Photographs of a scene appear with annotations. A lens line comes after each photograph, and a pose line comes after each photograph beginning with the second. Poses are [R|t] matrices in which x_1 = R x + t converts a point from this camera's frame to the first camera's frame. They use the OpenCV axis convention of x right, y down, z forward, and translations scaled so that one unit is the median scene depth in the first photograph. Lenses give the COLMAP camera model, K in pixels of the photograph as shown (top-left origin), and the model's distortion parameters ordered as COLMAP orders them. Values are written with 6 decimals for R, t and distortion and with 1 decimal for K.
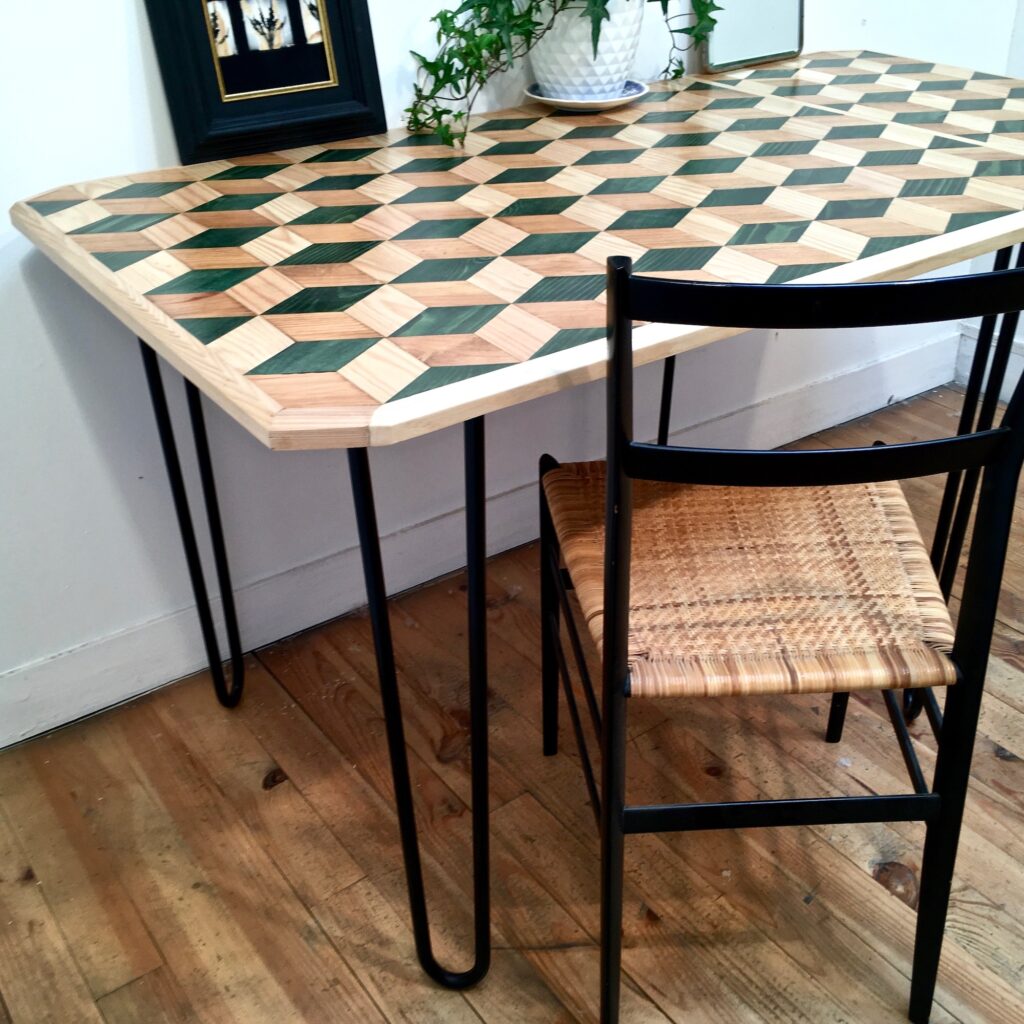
lens RADIAL K [[1141.2, 0, 510.0], [0, 1141.2, 518.5], [0, 0, 1]] dist [0.046604, 0.000000]
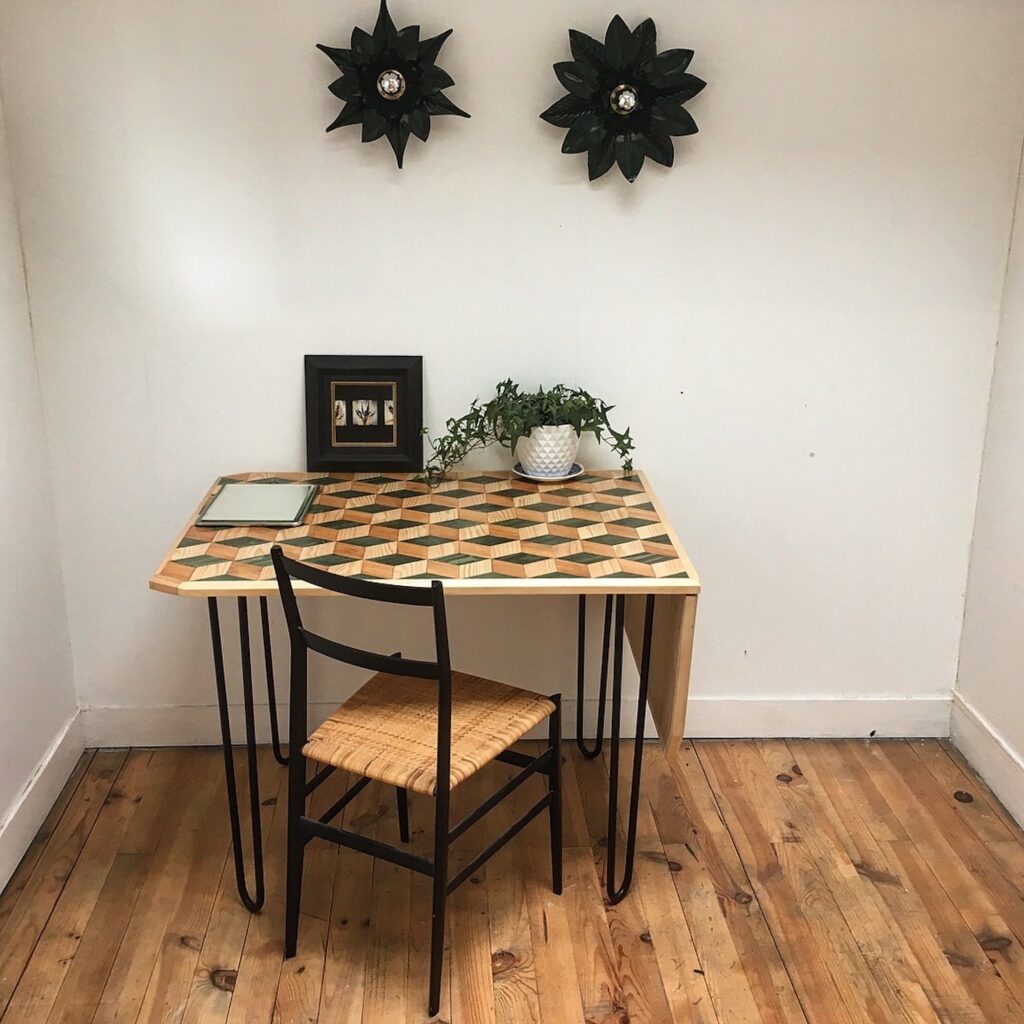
lens RADIAL K [[1141.2, 0, 509.8], [0, 1141.2, 511.9], [0, 0, 1]] dist [0.046604, 0.000000]
pose [[0.844299, 0.191995, -0.500297, 1.018438], [-0.300778, 0.942466, -0.145910, -0.055202], [0.443499, 0.273670, 0.853471, -0.525954]]
